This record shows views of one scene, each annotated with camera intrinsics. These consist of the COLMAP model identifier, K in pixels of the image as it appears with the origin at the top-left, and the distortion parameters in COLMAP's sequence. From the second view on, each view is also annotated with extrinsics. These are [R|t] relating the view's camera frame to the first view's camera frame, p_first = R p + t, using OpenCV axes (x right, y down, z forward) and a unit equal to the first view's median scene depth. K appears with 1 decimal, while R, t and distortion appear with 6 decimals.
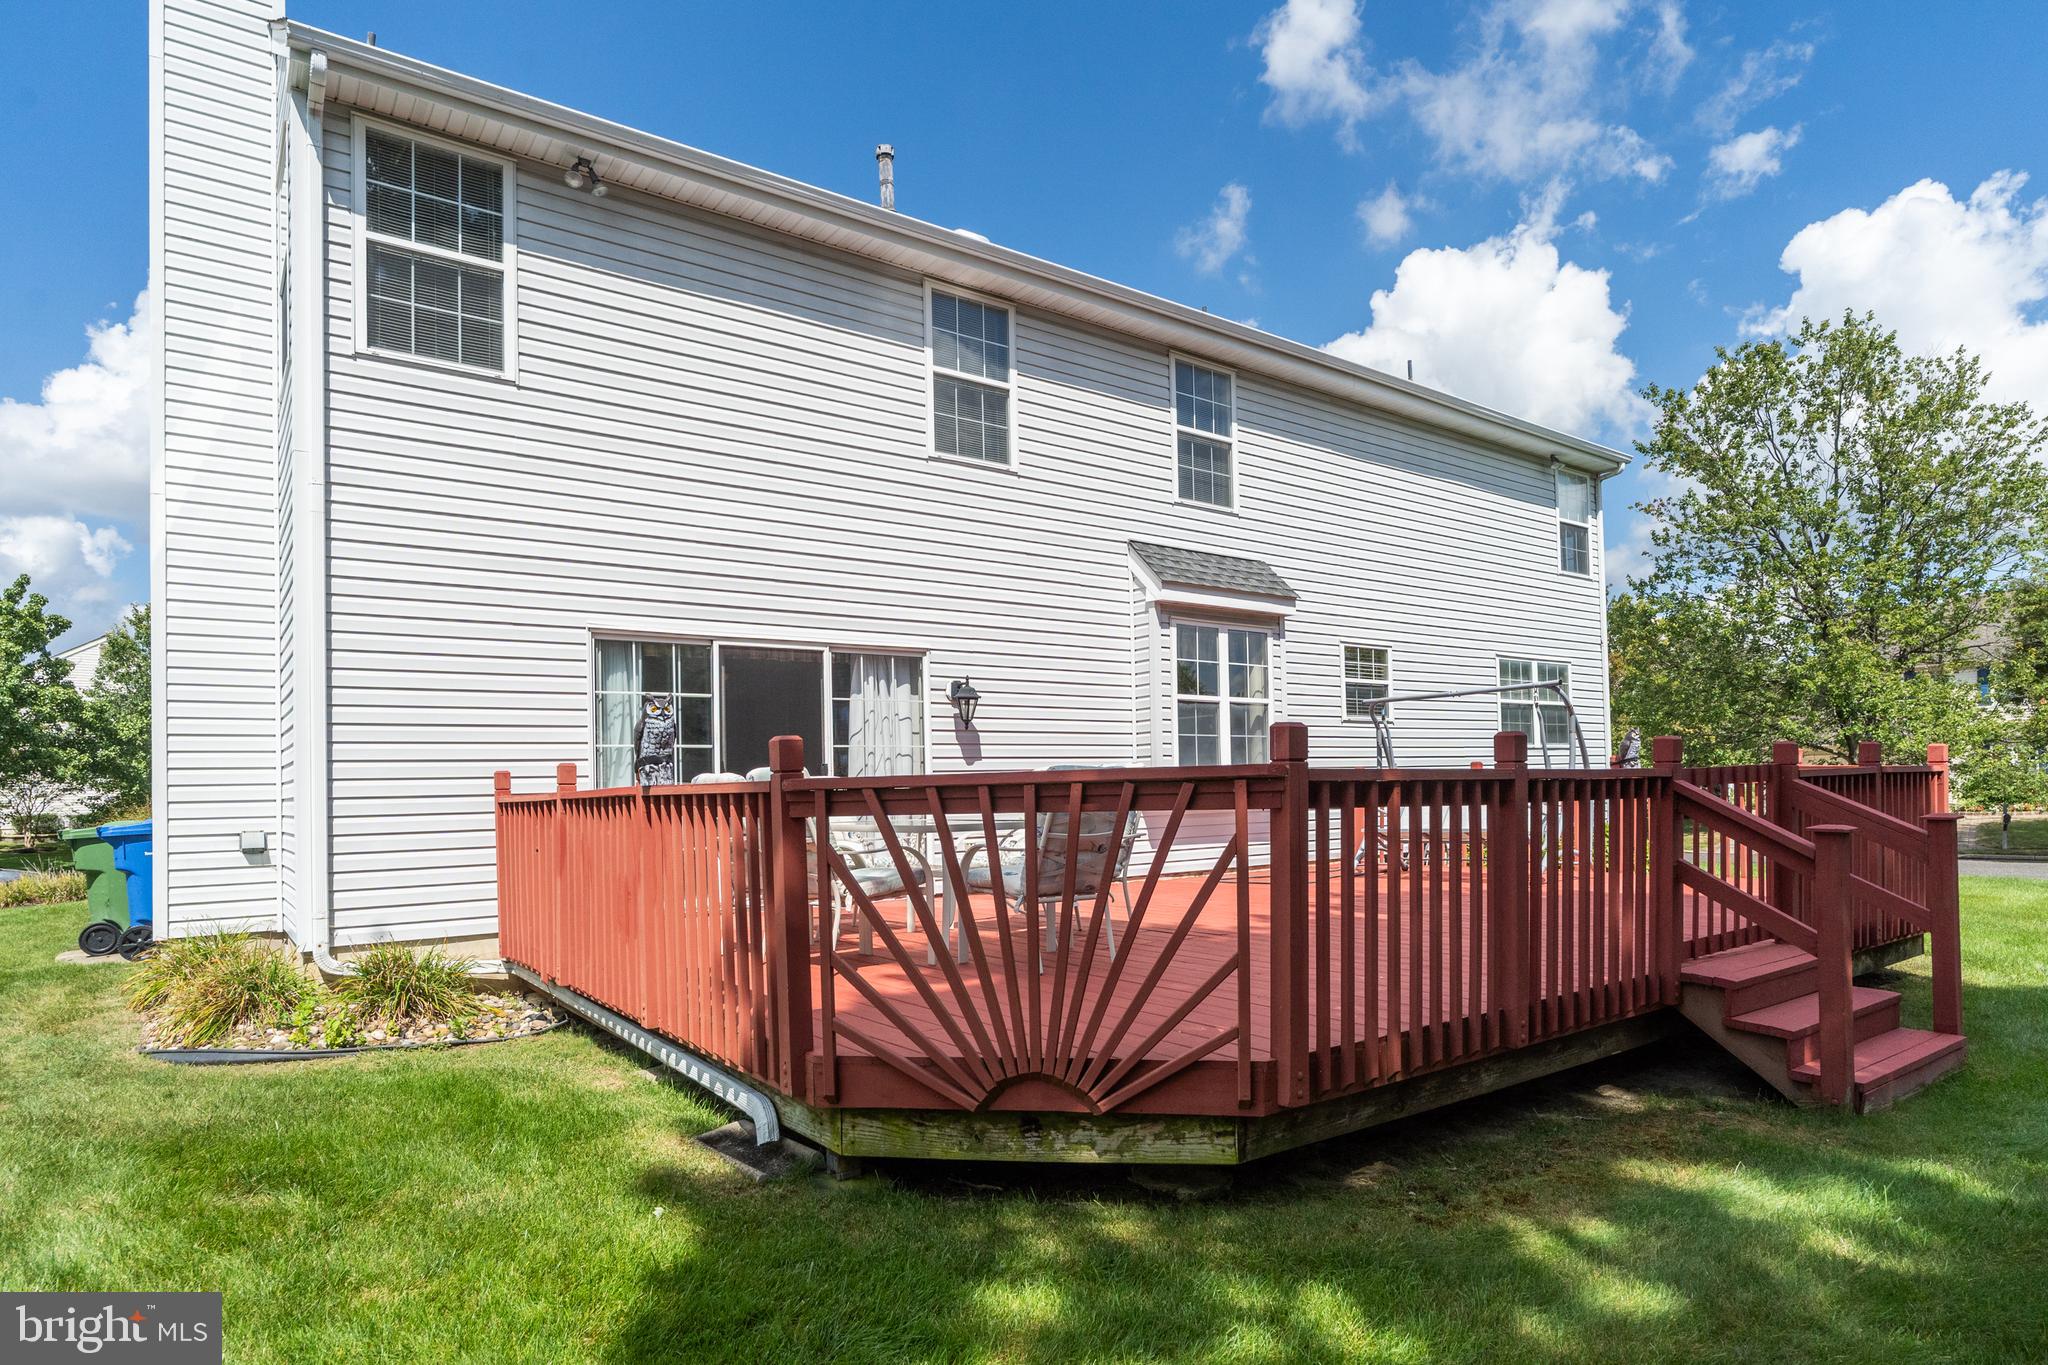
lens RADIAL K [[1114.2, 0, 1021.2], [0, 1114.2, 759.9], [0, 0, 1]] dist [-0.001213, -0.001673]
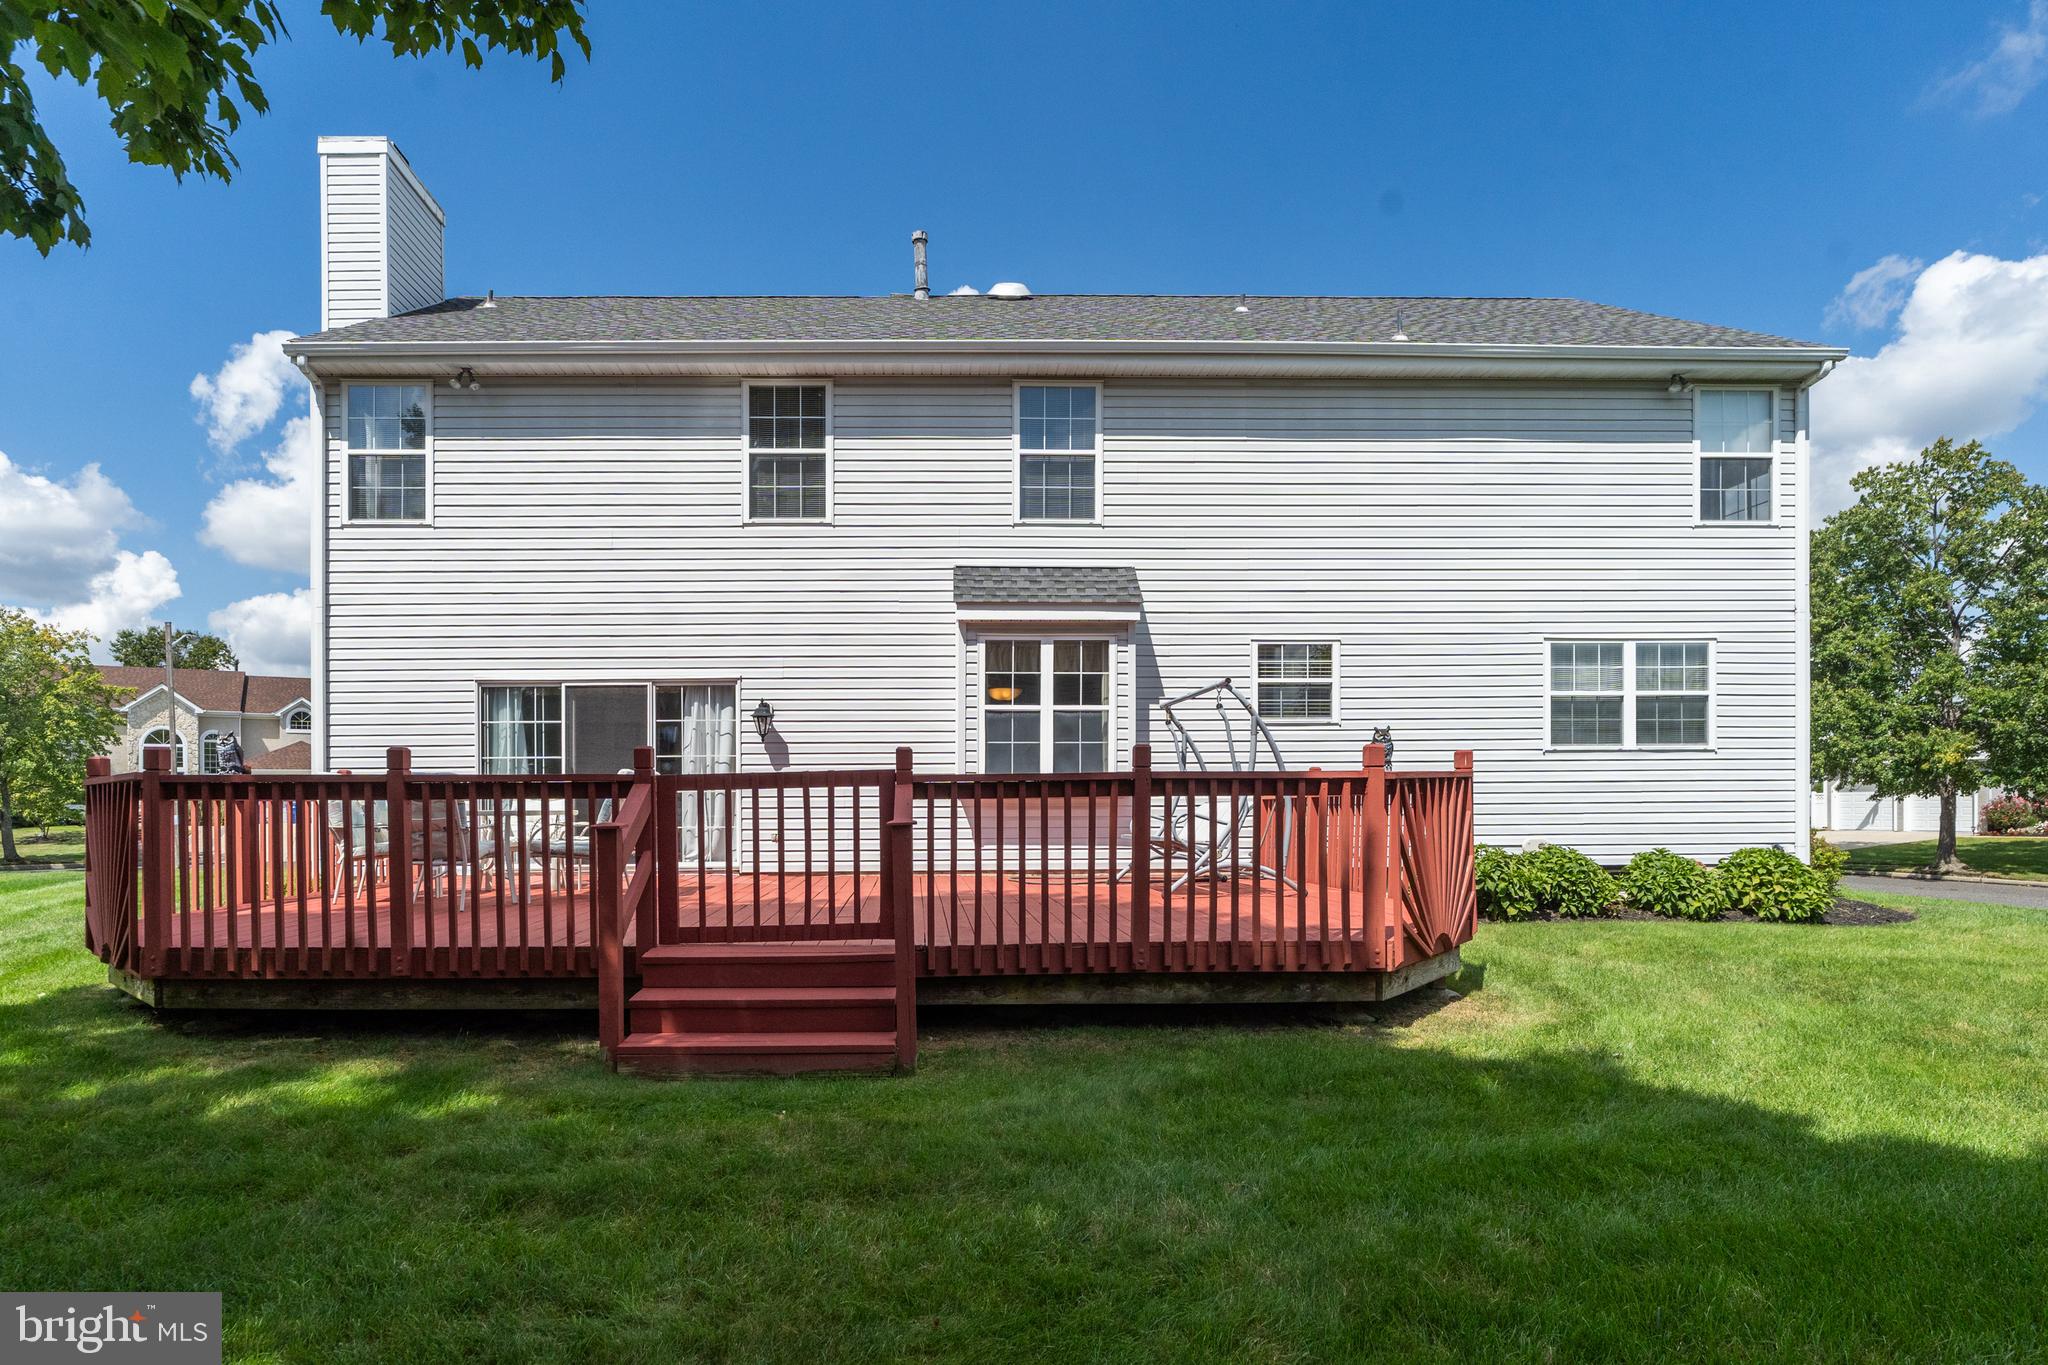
lens RADIAL K [[1101.6, 0, 1022.9], [0, 1101.6, 804.3], [0, 0, 1]] dist [-0.005771, 0.000749]
pose [[0.822205, 0.018693, -0.568885, 0.862425], [0.002397, 0.999338, 0.036301, -0.001608], [0.569187, -0.031210, 0.821616, 0.150585]]
